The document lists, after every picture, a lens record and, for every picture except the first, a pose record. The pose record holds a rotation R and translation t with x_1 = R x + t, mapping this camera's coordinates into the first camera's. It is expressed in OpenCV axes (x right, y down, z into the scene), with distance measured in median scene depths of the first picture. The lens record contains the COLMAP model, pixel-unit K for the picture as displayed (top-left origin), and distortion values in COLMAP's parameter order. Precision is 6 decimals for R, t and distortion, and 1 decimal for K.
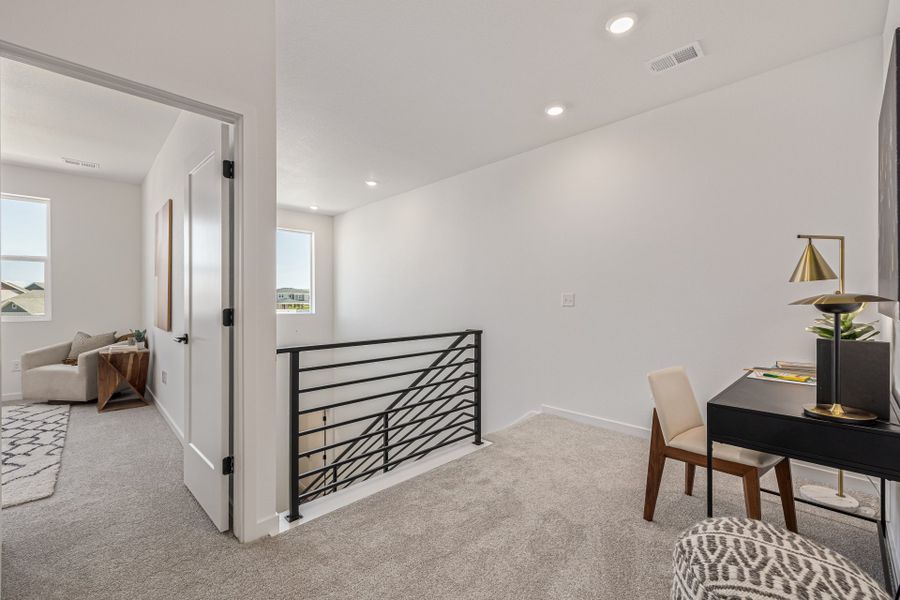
lens RADIAL K [[381.0, 0, 451.7], [0, 381.0, 301.3], [0, 0, 1]] dist [-0.000775, 0.000341]
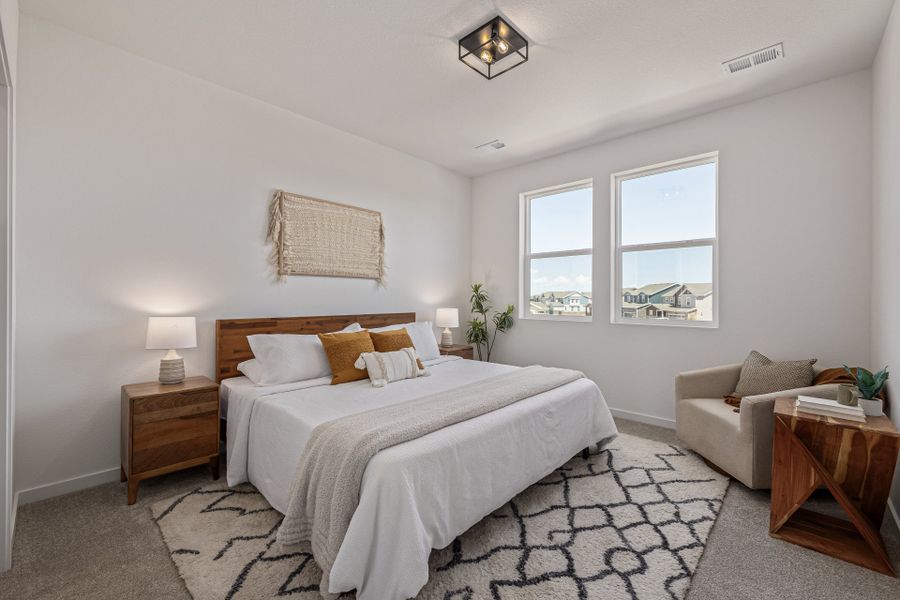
lens RADIAL K [[342.5, 0, 487.2], [0, 342.5, 295.8], [0, 0, 1]] dist [-0.000903, 0.000056]
pose [[0.056931, -0.001990, -0.998376, -0.486574], [-0.007046, 0.999972, -0.002395, -0.004338], [0.998353, 0.007171, 0.056915, 0.581145]]
